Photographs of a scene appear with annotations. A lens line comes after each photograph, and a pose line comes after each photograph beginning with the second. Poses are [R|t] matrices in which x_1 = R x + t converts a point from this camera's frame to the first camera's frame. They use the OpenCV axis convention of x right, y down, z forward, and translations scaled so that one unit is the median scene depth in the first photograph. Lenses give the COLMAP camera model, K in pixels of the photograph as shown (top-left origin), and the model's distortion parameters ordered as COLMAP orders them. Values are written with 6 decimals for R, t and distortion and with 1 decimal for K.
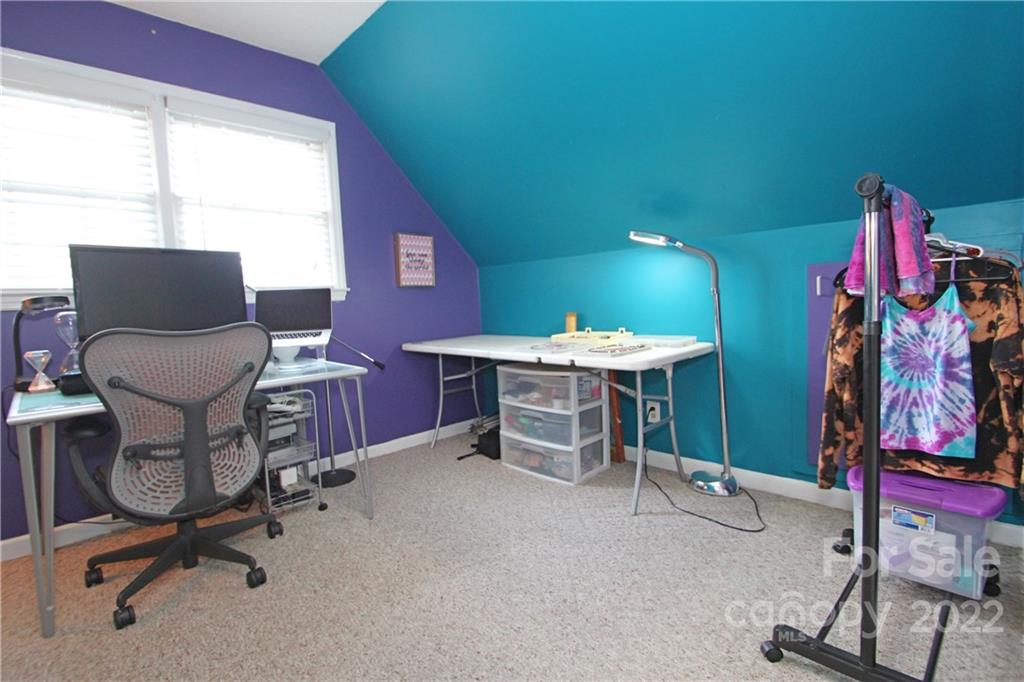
lens RADIAL K [[491.6, 0, 512.0], [0, 491.6, 341.0], [0, 0, 1]] dist [-0.002362, -0.023342]
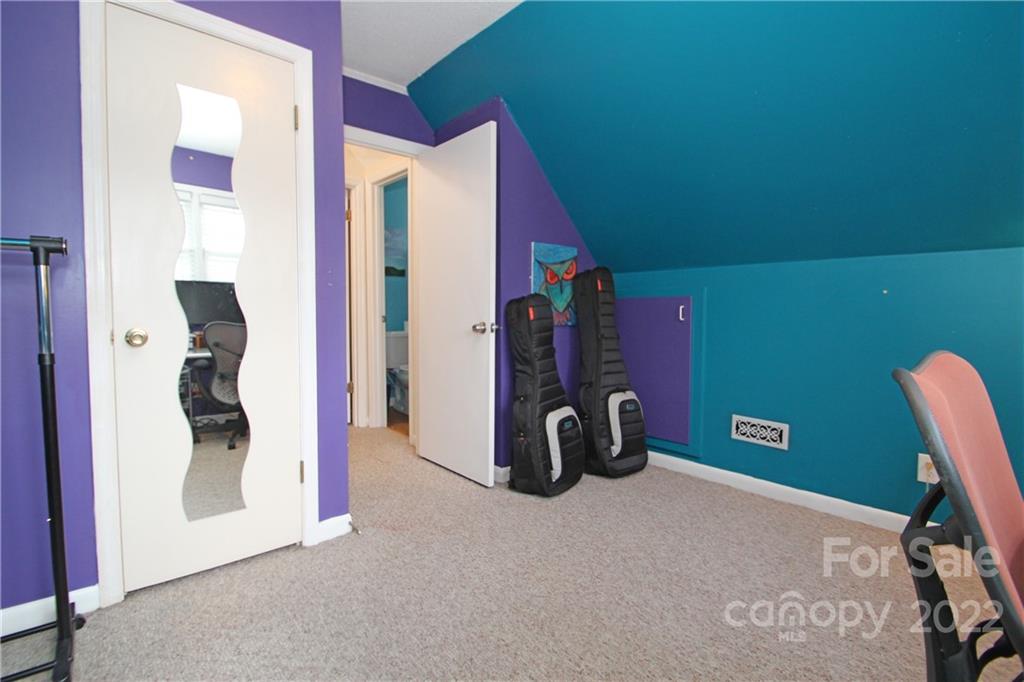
lens RADIAL K [[482.3, 0, 512.9], [0, 482.3, 335.9], [0, 0, 1]] dist [0.018530, -0.020113]
pose [[-0.998446, 0.031763, 0.045794, 0.628605], [0.037385, 0.991115, 0.127645, -0.239147], [-0.041333, 0.129159, -0.990762, 2.326659]]
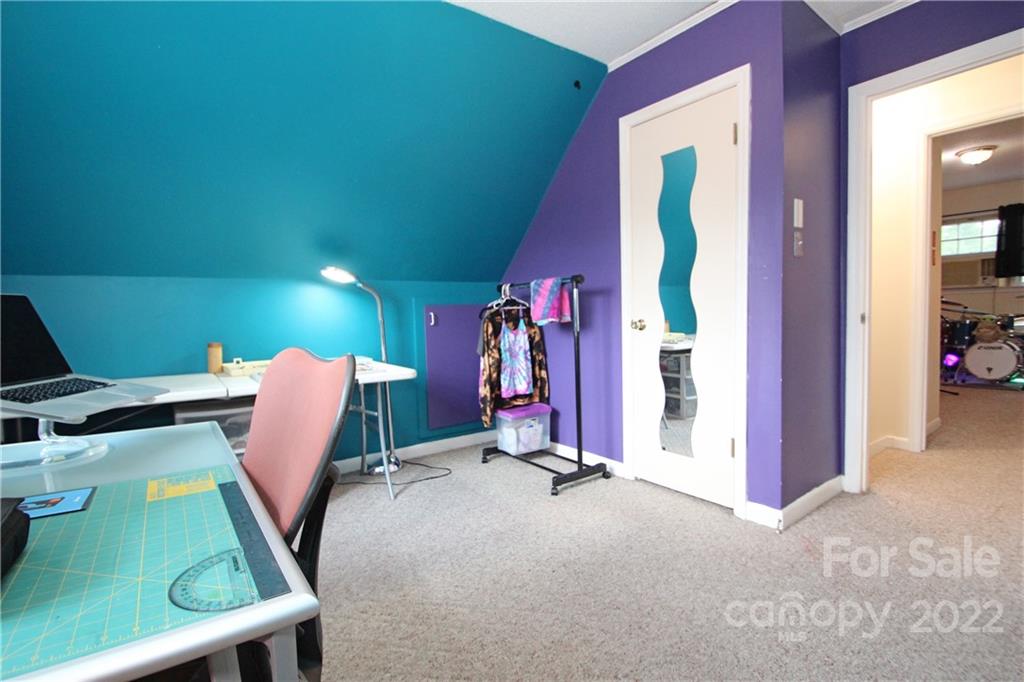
lens RADIAL K [[482.3, 0, 512.9], [0, 482.3, 335.9], [0, 0, 1]] dist [0.018530, -0.020113]
pose [[0.131791, -0.013726, 0.991182, -1.282807], [0.096773, 0.995306, 0.000916, -0.038035], [-0.986543, 0.095799, 0.132501, 0.704021]]
